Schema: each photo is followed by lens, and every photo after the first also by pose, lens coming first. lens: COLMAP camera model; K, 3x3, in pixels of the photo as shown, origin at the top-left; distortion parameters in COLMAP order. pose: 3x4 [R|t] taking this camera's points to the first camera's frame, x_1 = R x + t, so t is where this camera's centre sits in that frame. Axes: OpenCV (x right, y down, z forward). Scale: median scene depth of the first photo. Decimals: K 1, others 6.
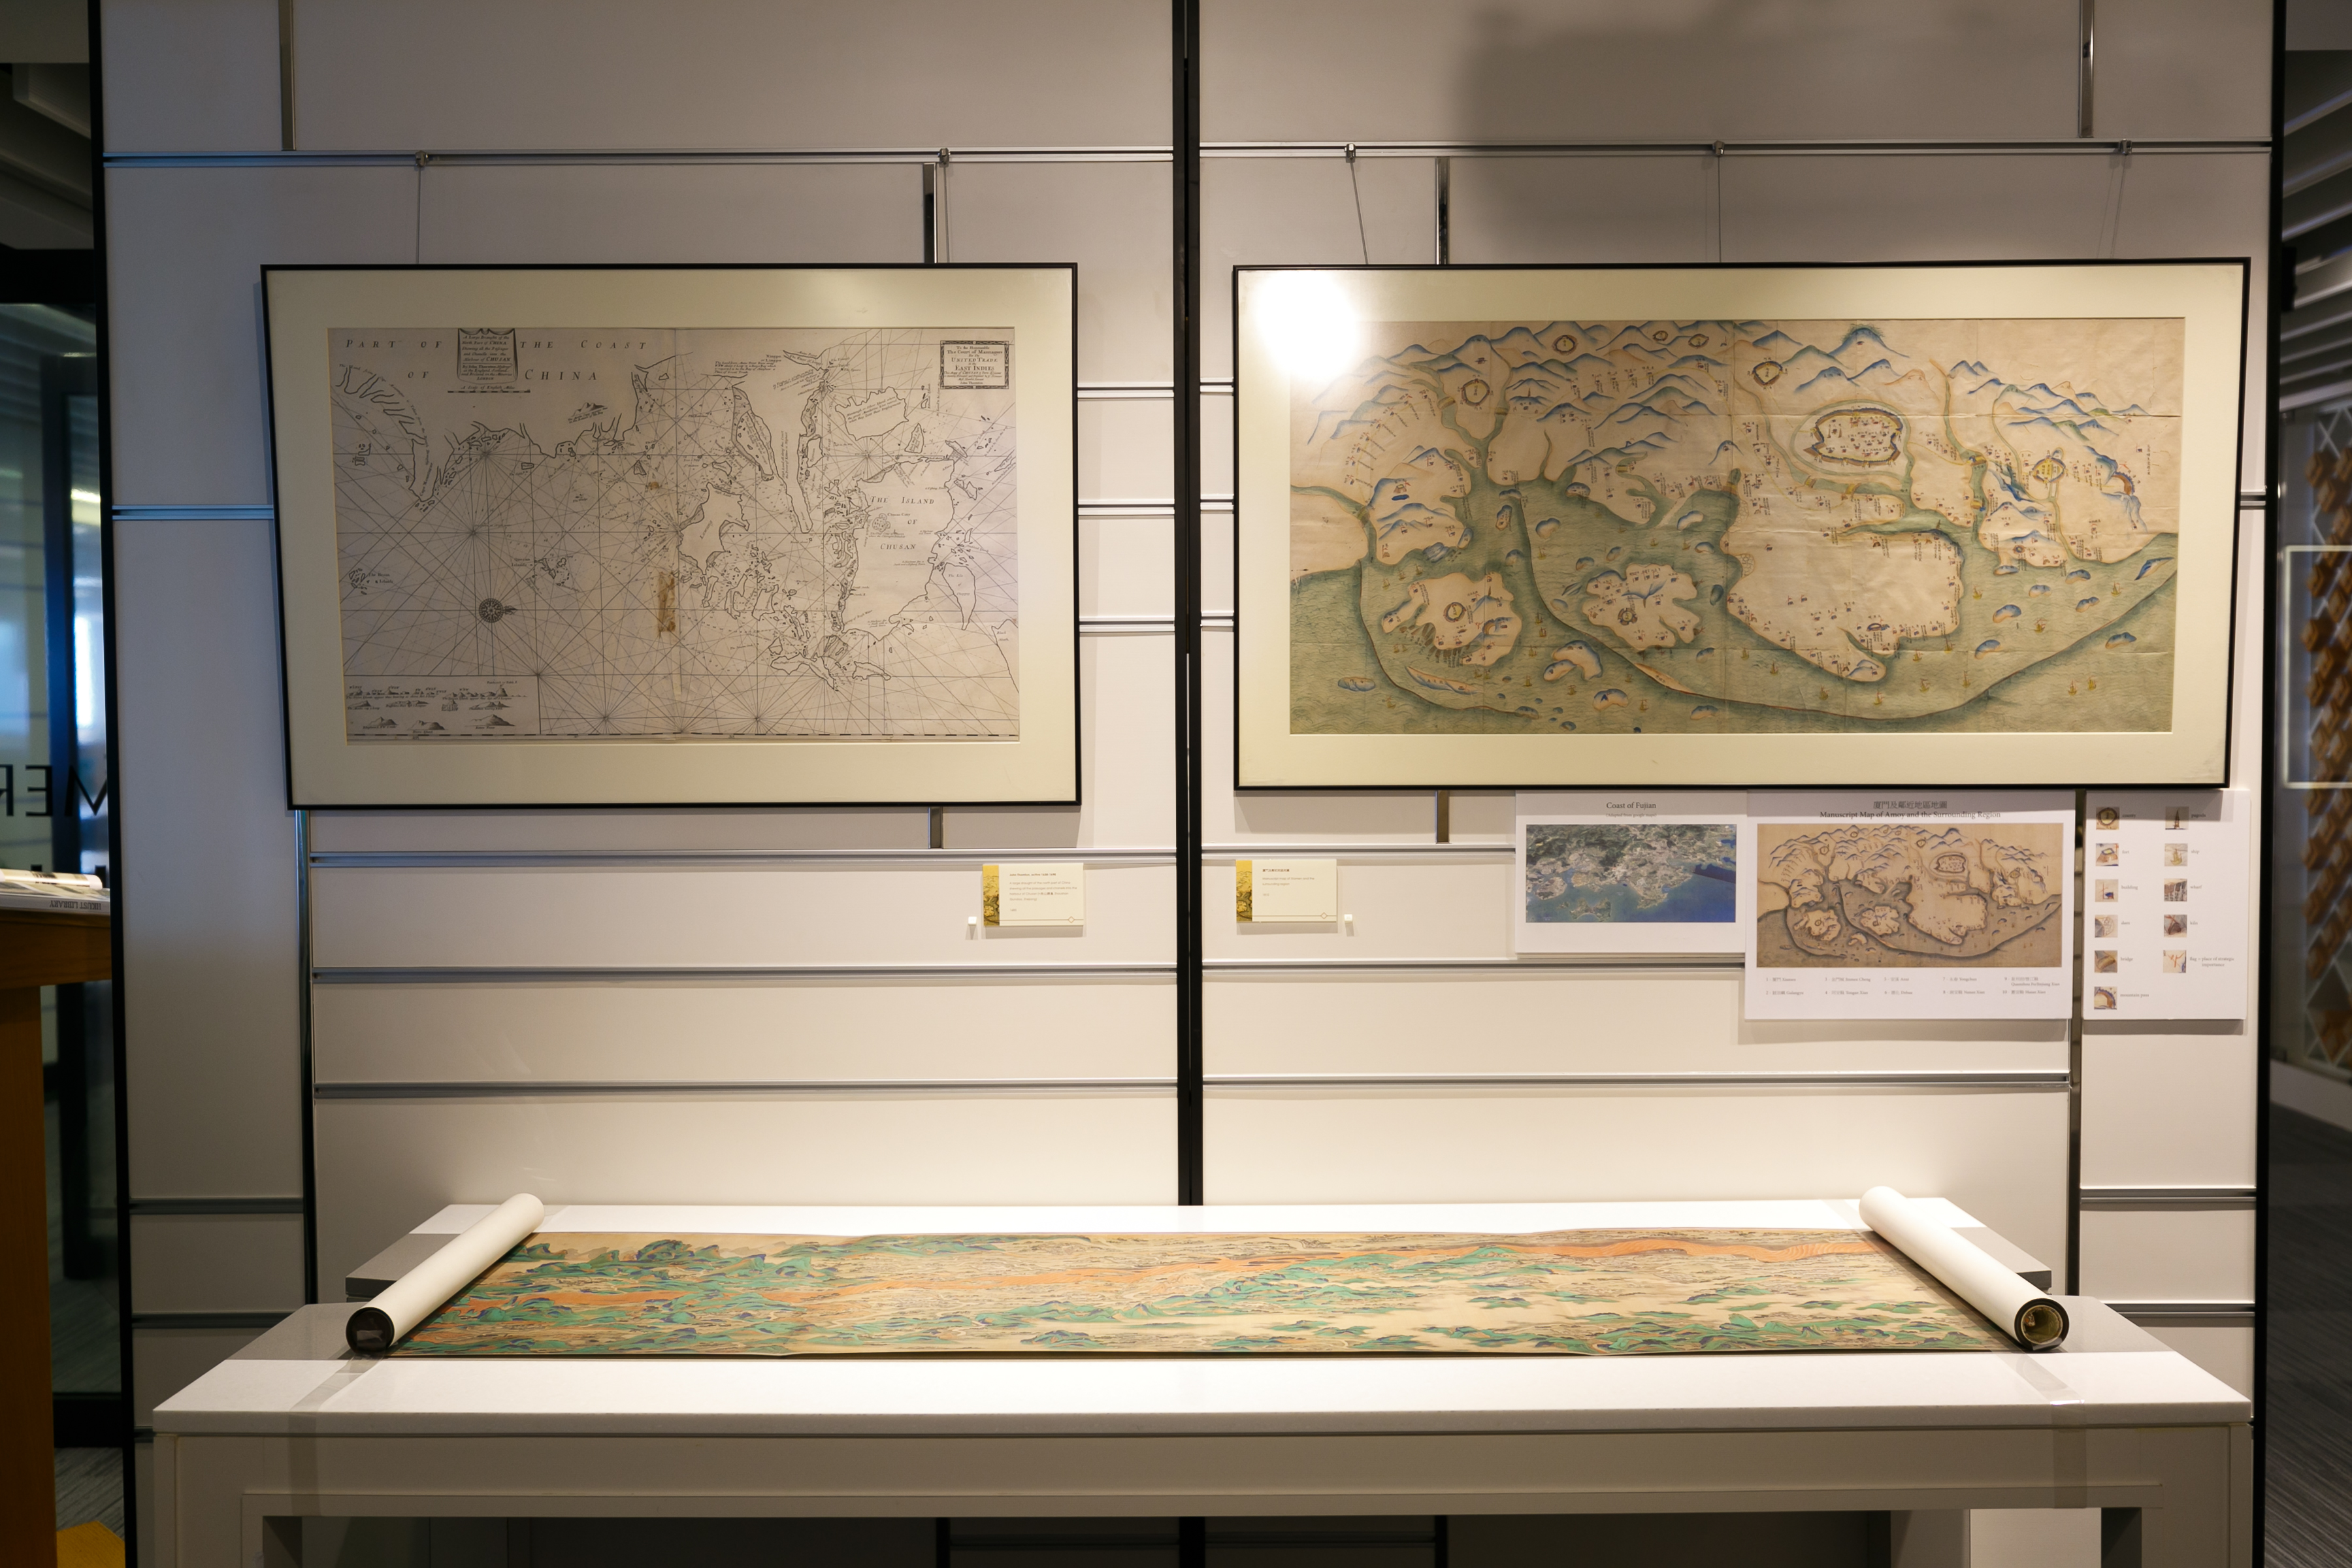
lens RADIAL K [[2143.4, 0, 1175.1], [0, 2143.4, 779.5], [0, 0, 1]] dist [0.005368, 0.000000]
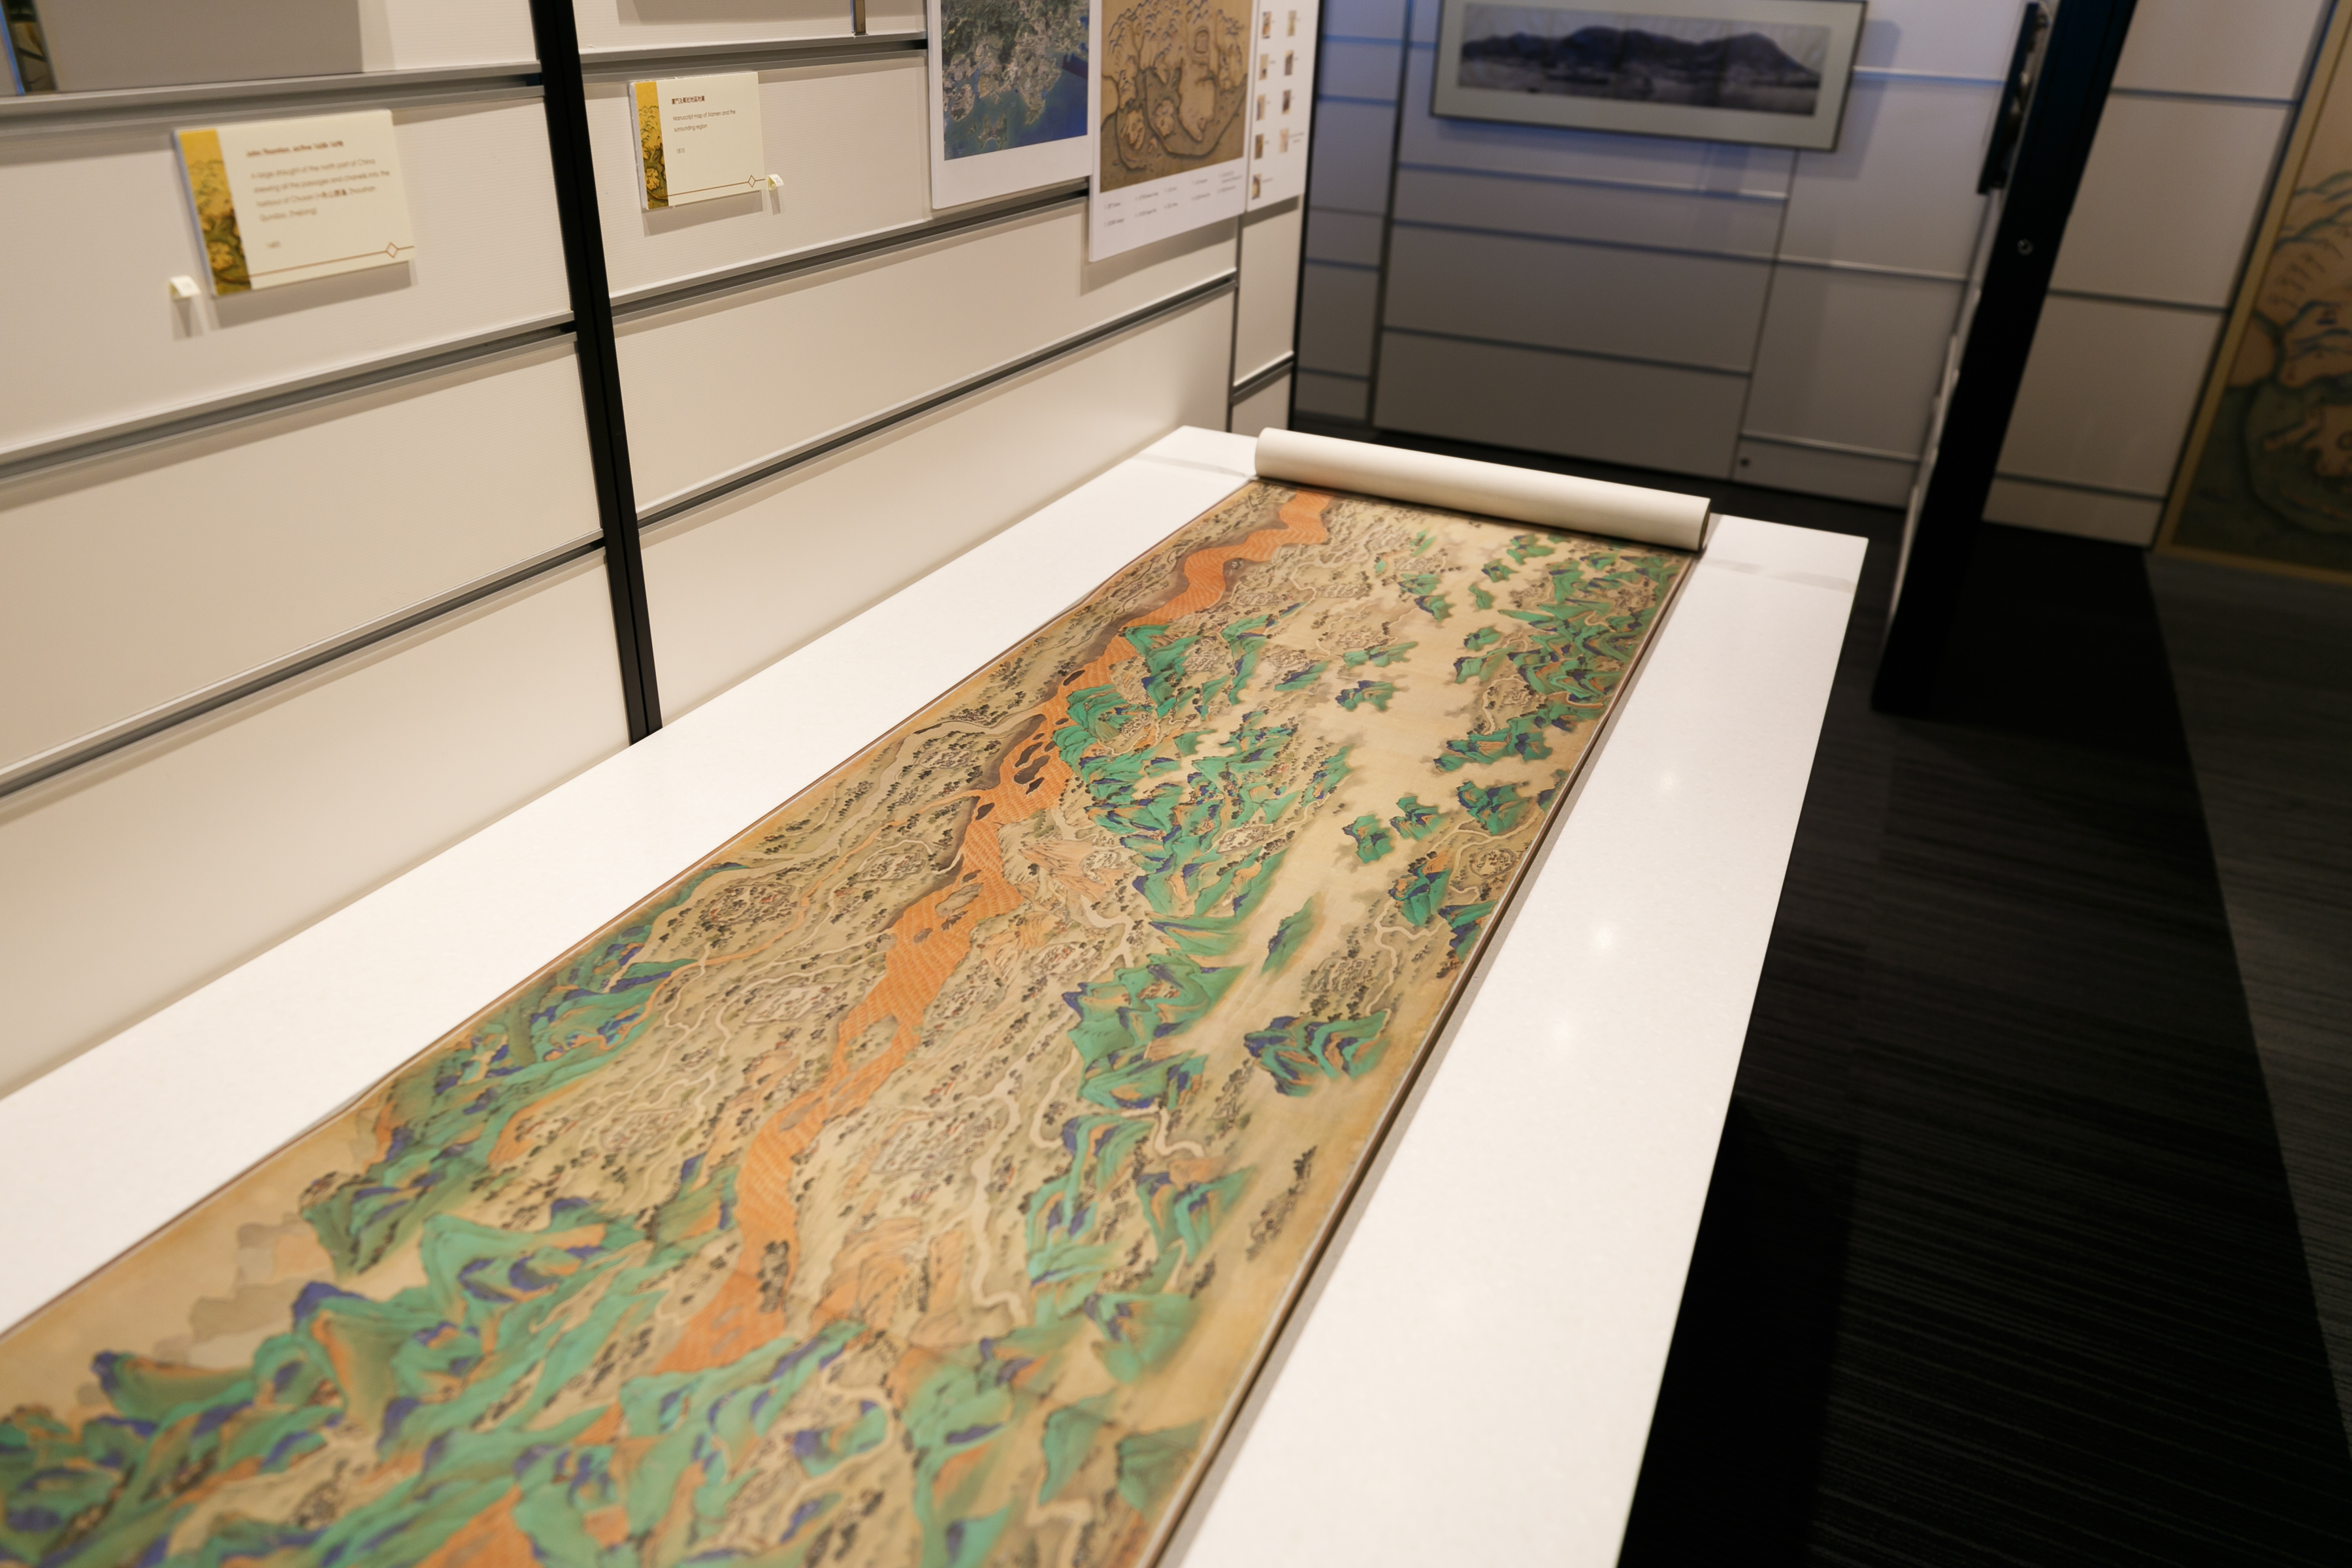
lens RADIAL K [[1637.2, 0, 1178.6], [0, 1637.2, 777.3], [0, 0, 1]] dist [0.007726, 0.001779]
pose [[0.409690, -0.402724, 0.818516, -0.307182], [-0.007486, 0.895759, 0.444476, 0.011402], [-0.912194, -0.188225, 0.363968, 0.720973]]
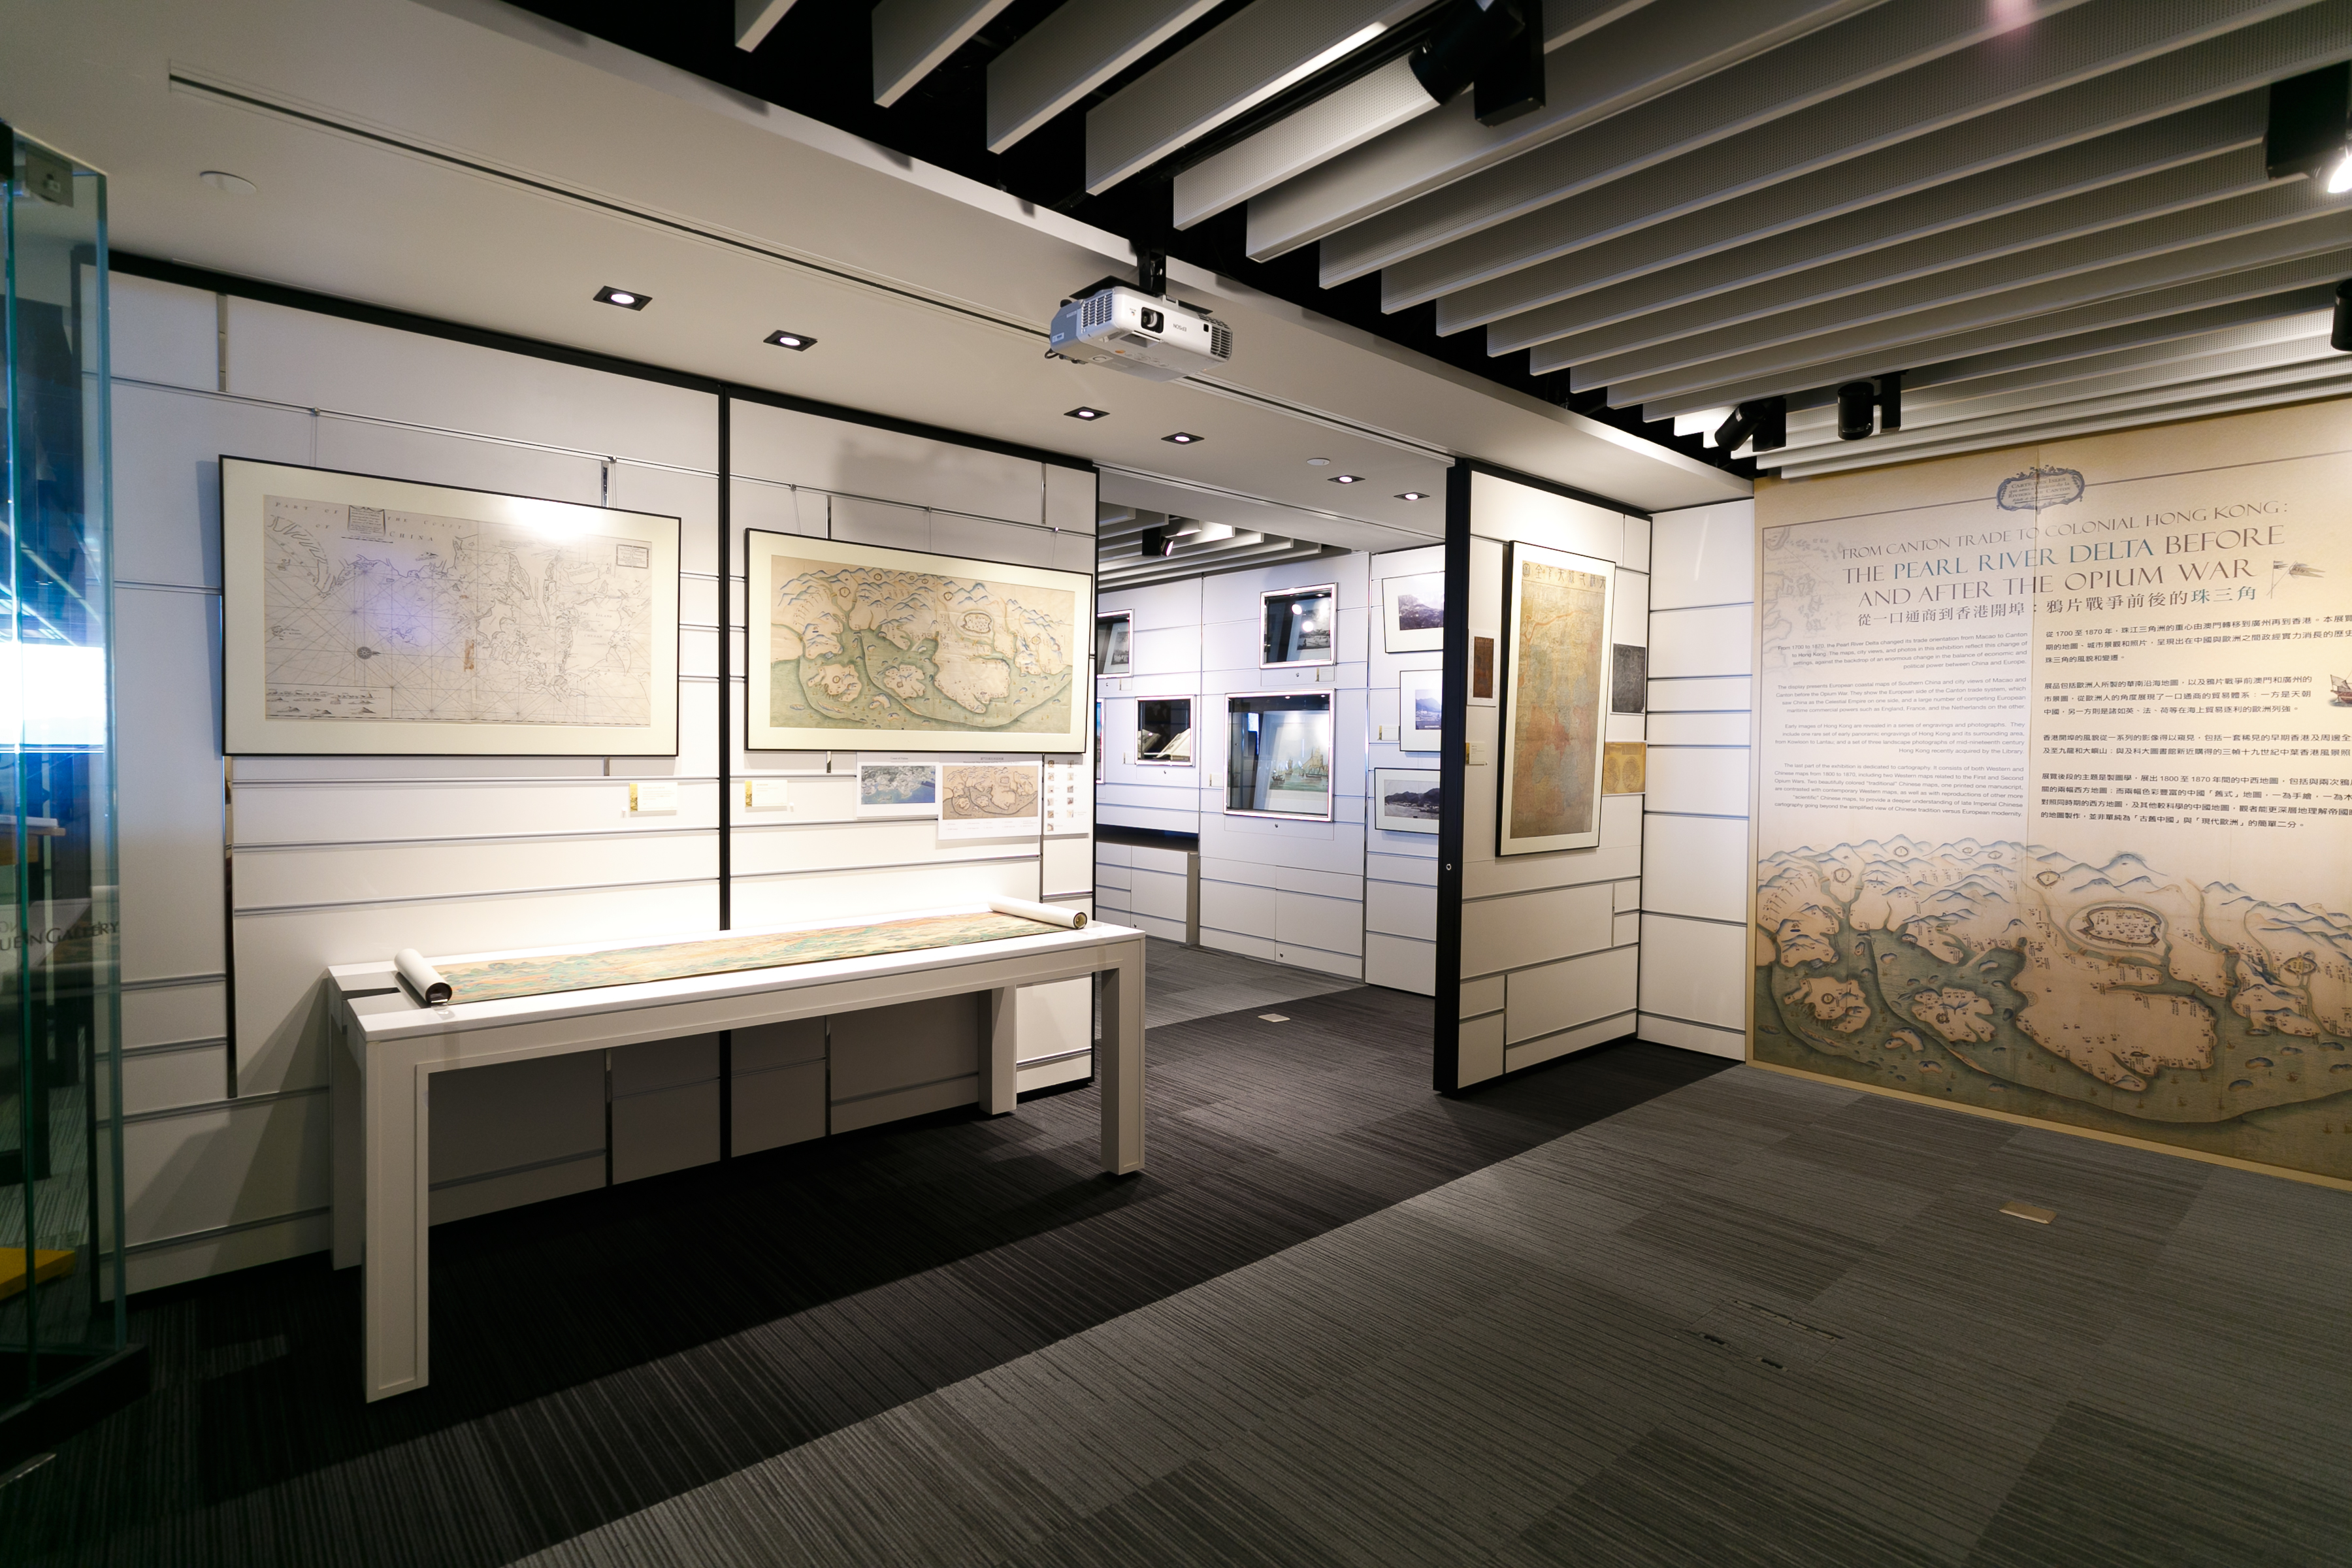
lens RADIAL K [[1140.0, 0, 1174.7], [0, 1140.0, 782.1], [0, 0, 1]] dist [-0.004134, -0.000526]
pose [[0.750415, -0.007454, 0.660924, -0.449100], [0.009265, 0.999957, 0.000757, 0.043307], [-0.660902, 0.005555, 0.750452, -0.248261]]
